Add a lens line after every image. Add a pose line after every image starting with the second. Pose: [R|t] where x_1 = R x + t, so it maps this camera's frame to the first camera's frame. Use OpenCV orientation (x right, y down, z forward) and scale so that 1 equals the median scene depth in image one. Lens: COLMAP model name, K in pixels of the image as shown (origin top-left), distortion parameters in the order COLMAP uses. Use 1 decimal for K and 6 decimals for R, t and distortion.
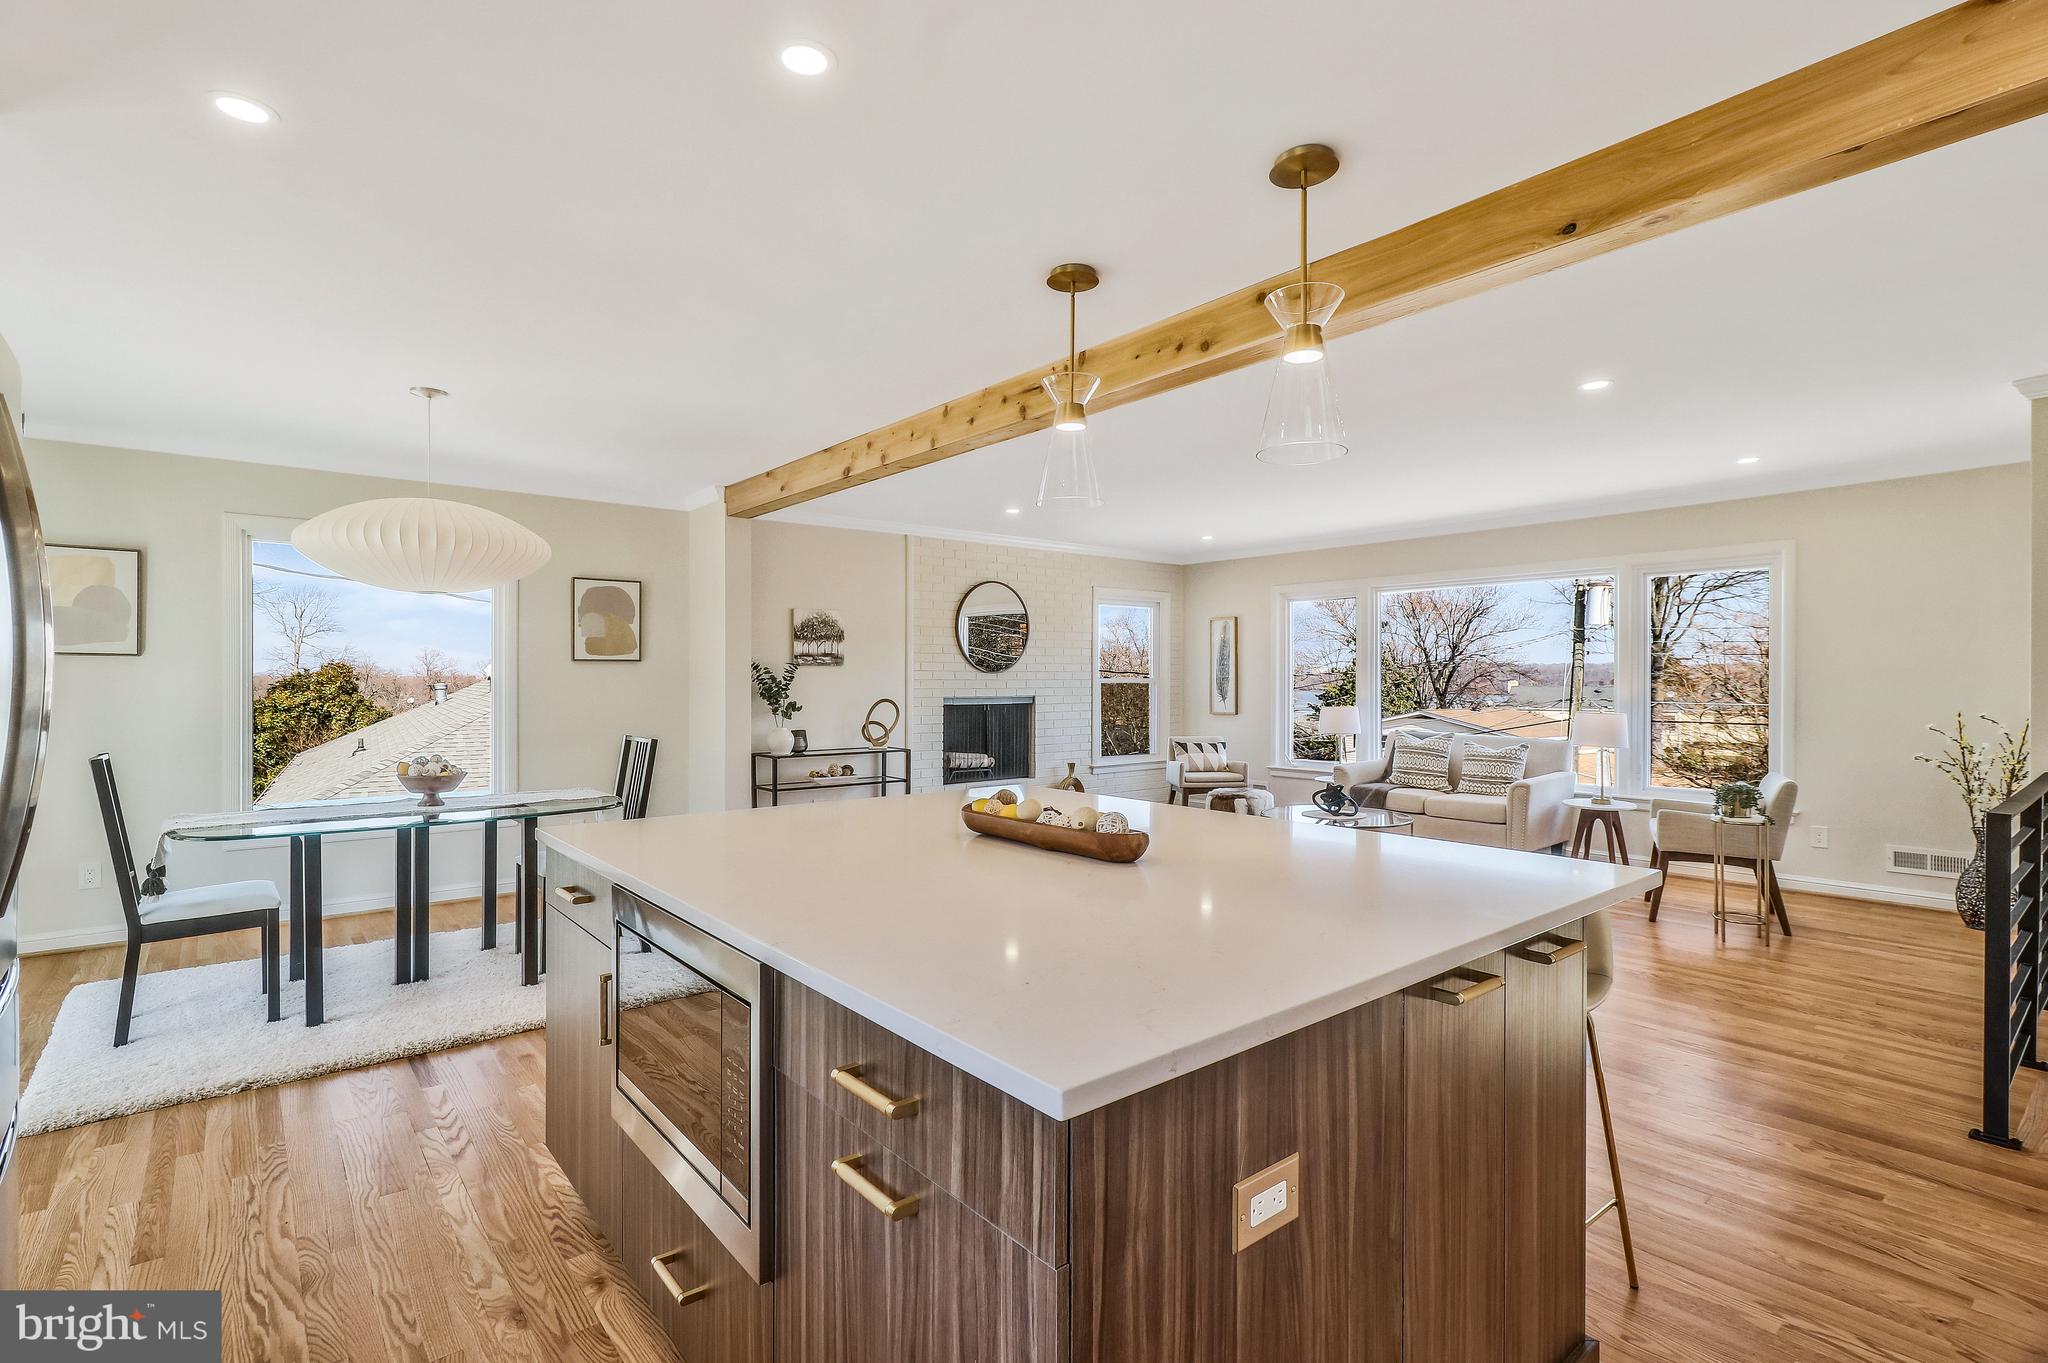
lens RADIAL K [[957.9, 0, 1014.0], [0, 957.9, 682.0], [0, 0, 1]] dist [0.001845, -0.001243]
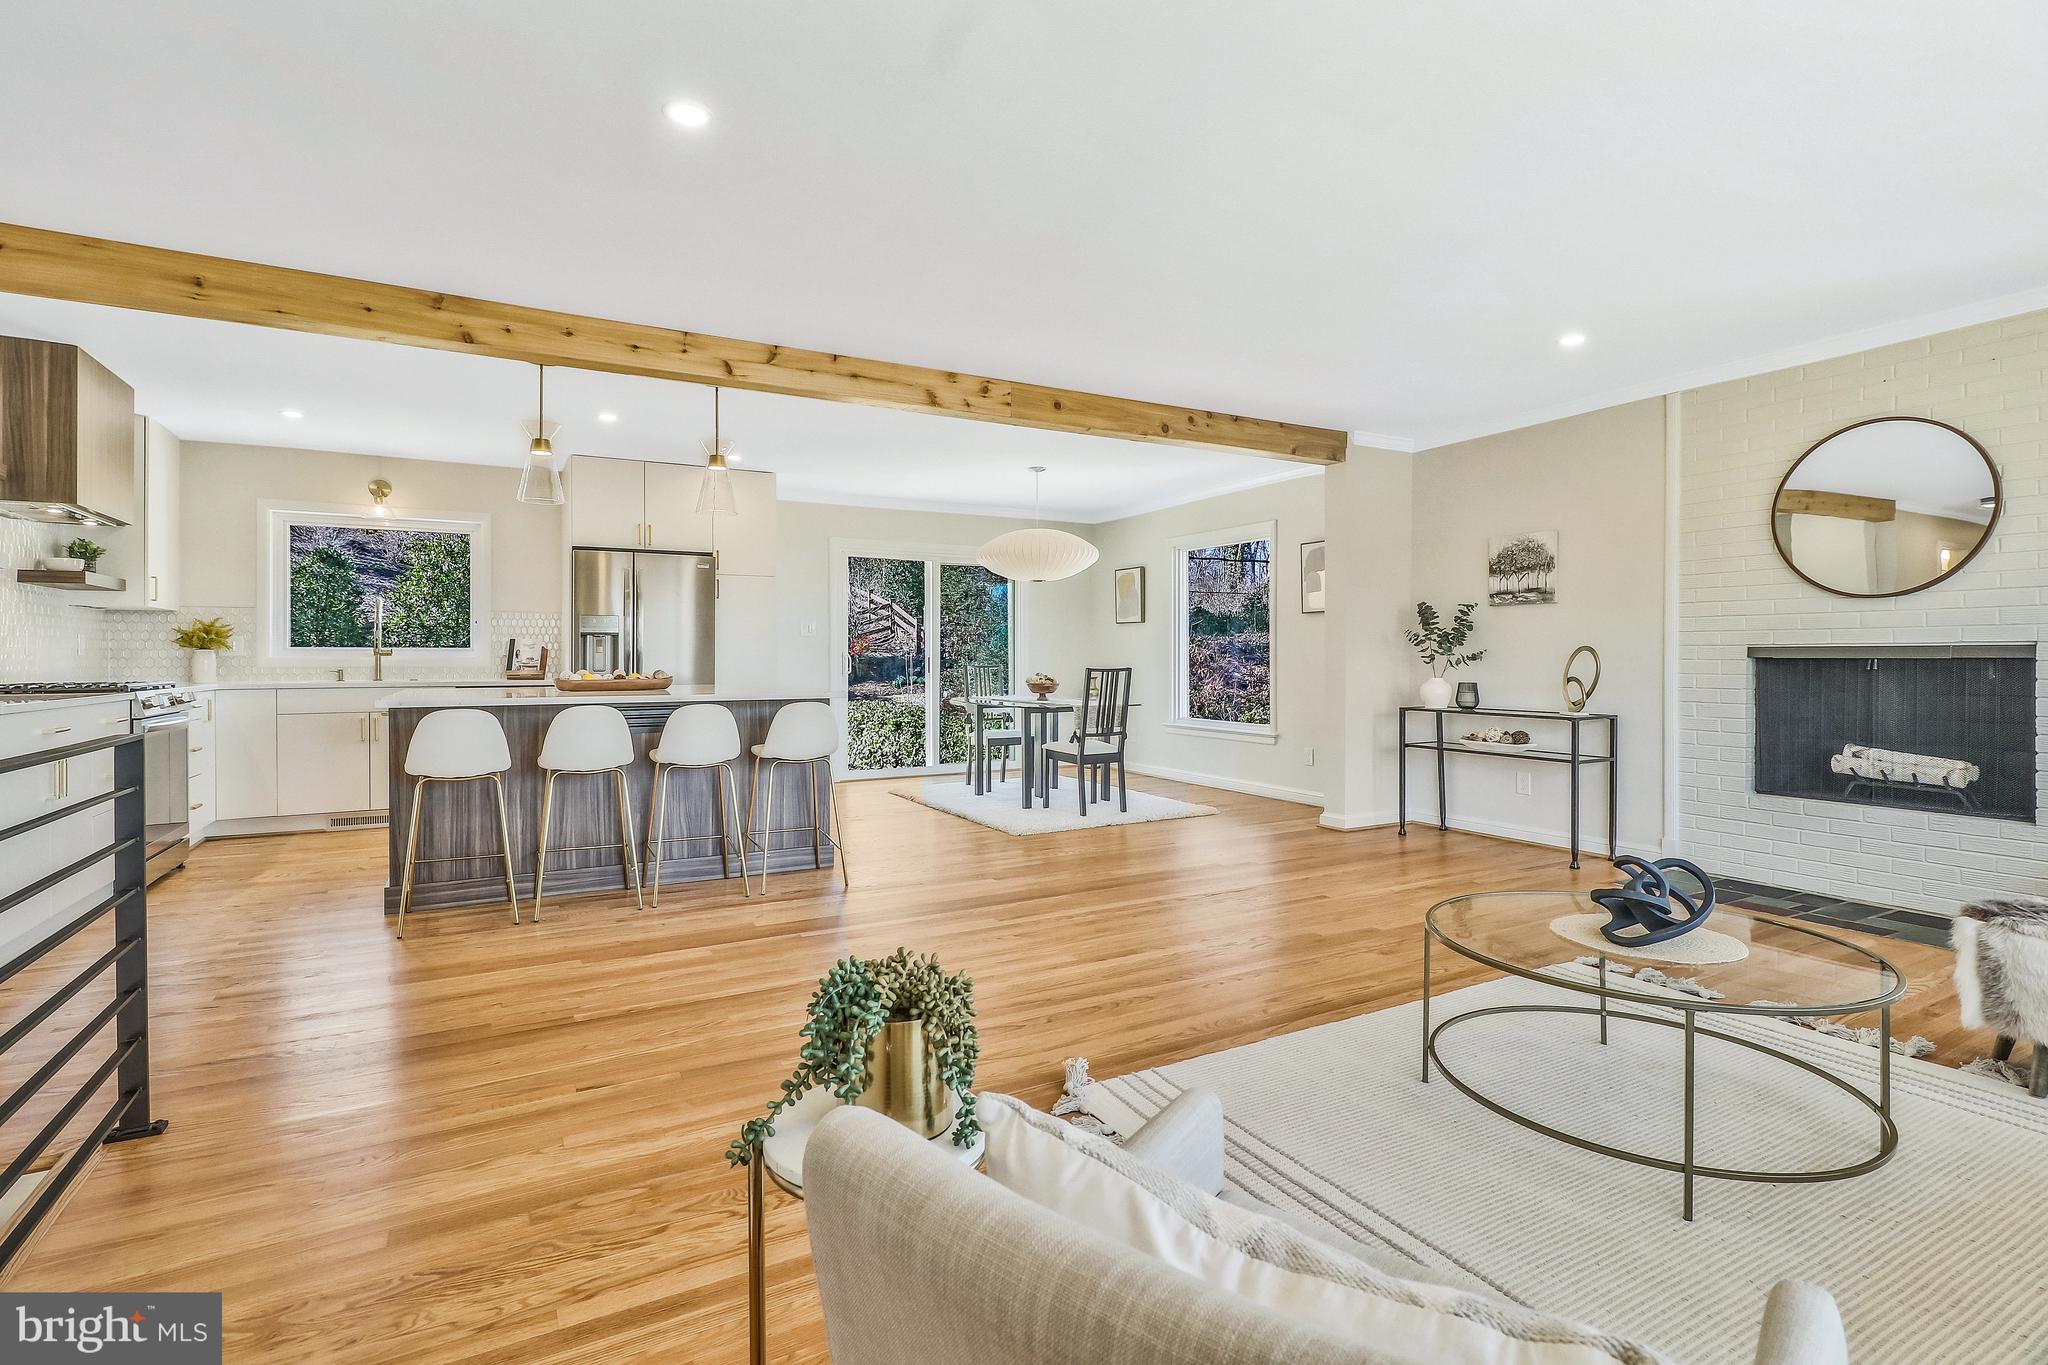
lens RADIAL K [[957.9, 0, 1018.0], [0, 957.9, 663.8], [0, 0, 1]] dist [0.001845, -0.001243]
pose [[-0.180008, 0.006195, -0.983646, 0.653013], [-0.001622, 0.999977, 0.006595, 0.027344], [0.983664, 0.002783, -0.179993, 0.728140]]
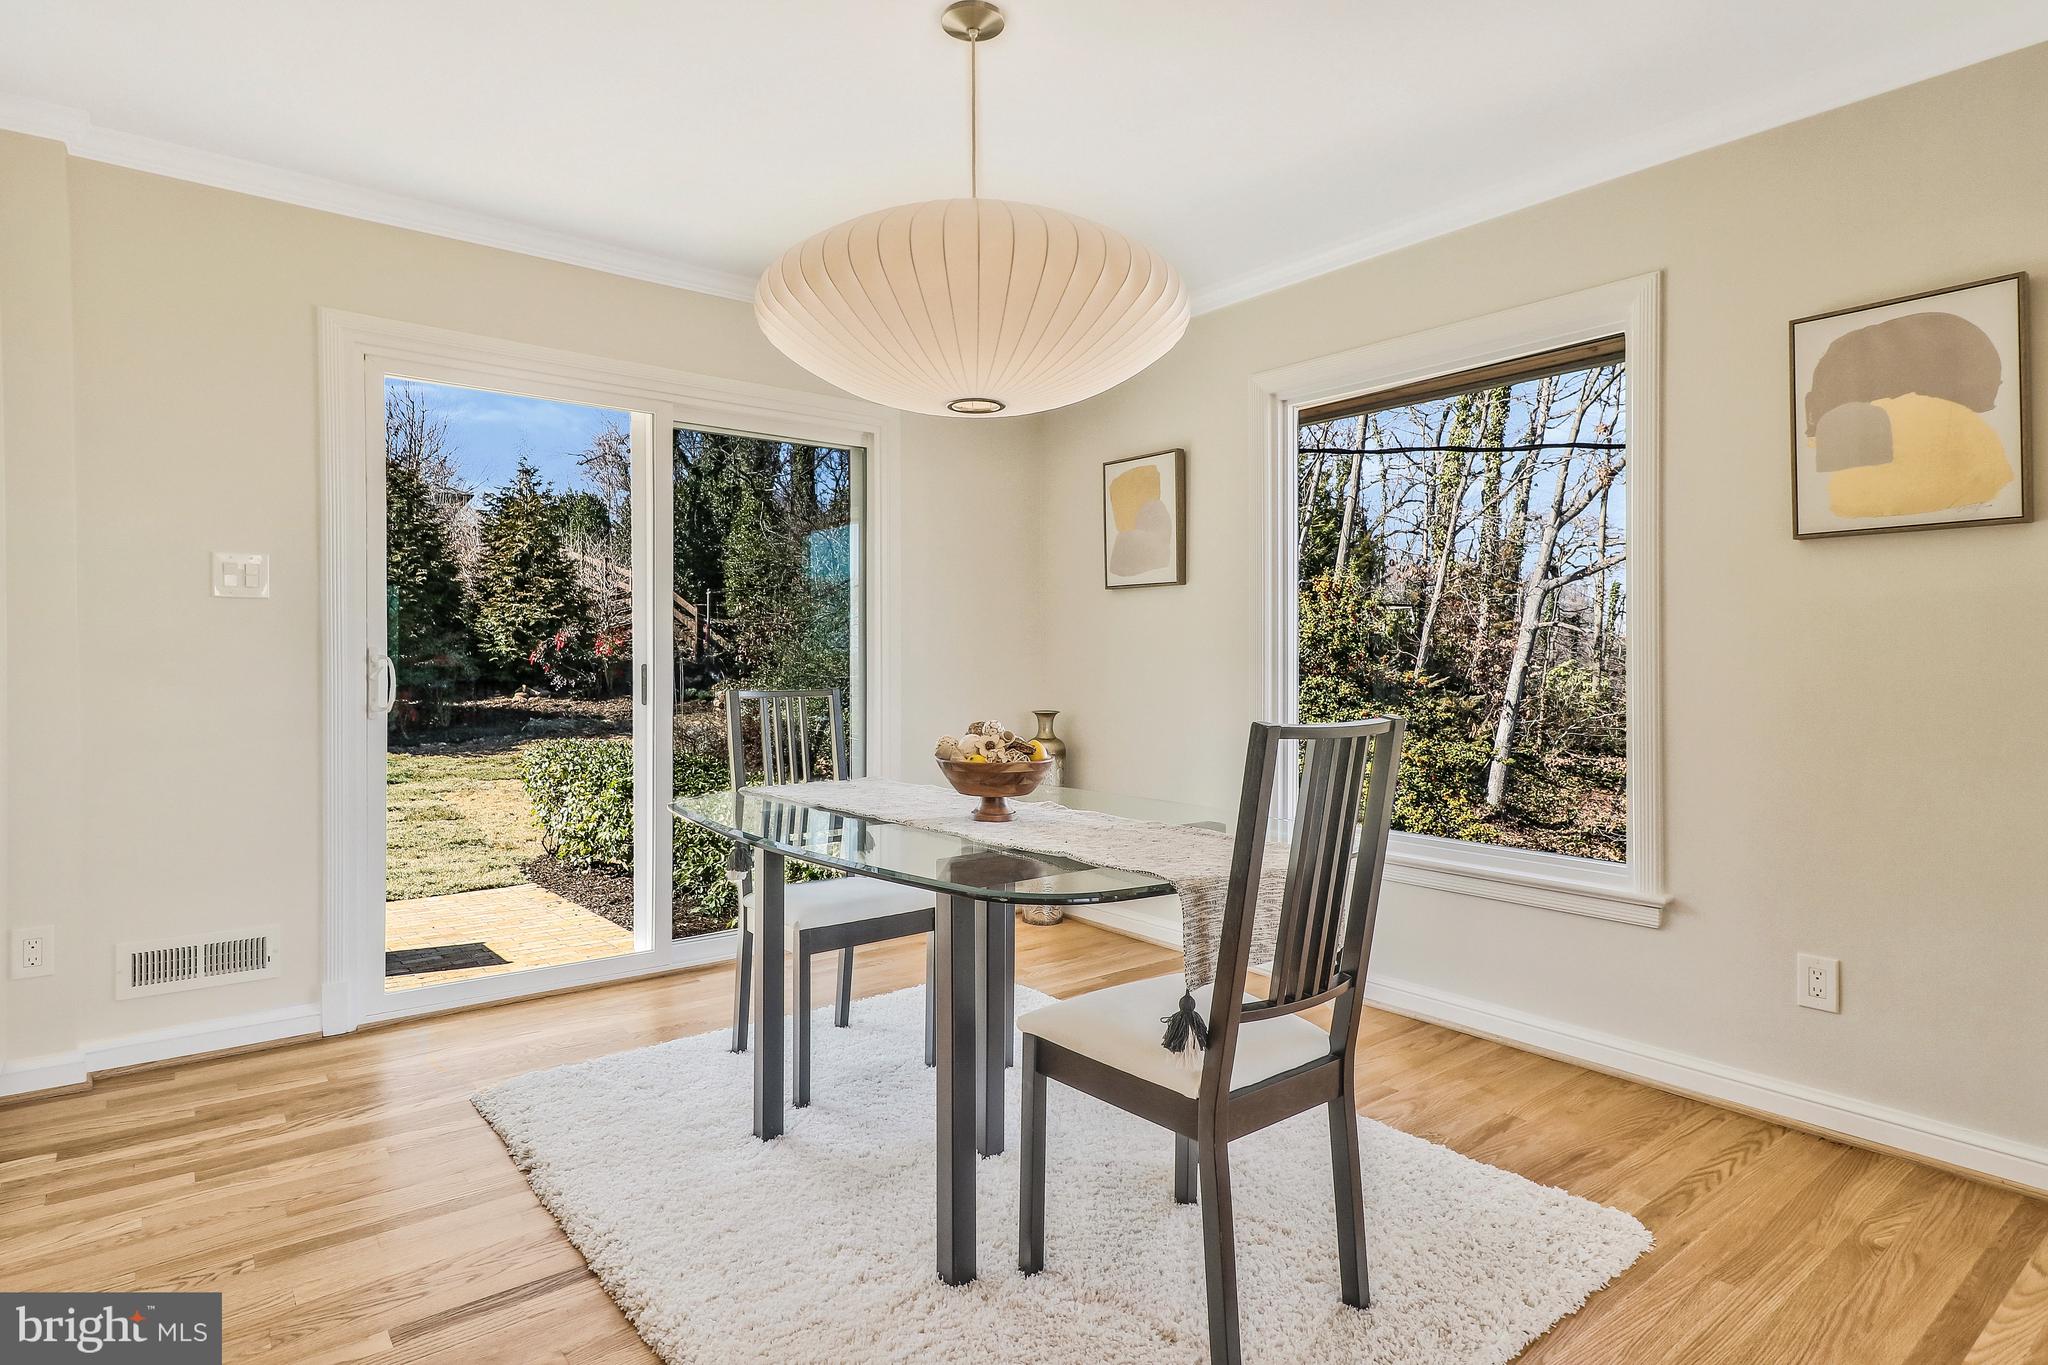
lens RADIAL K [[1090.3, 0, 1013.7], [0, 1090.3, 661.8], [0, 0, 1]] dist [-0.002725, -0.000144]
pose [[-0.018396, -0.001755, -0.999829, -0.012991], [-0.007315, 0.999972, -0.001621, 0.025227], [0.999804, 0.007284, -0.018408, 0.584086]]
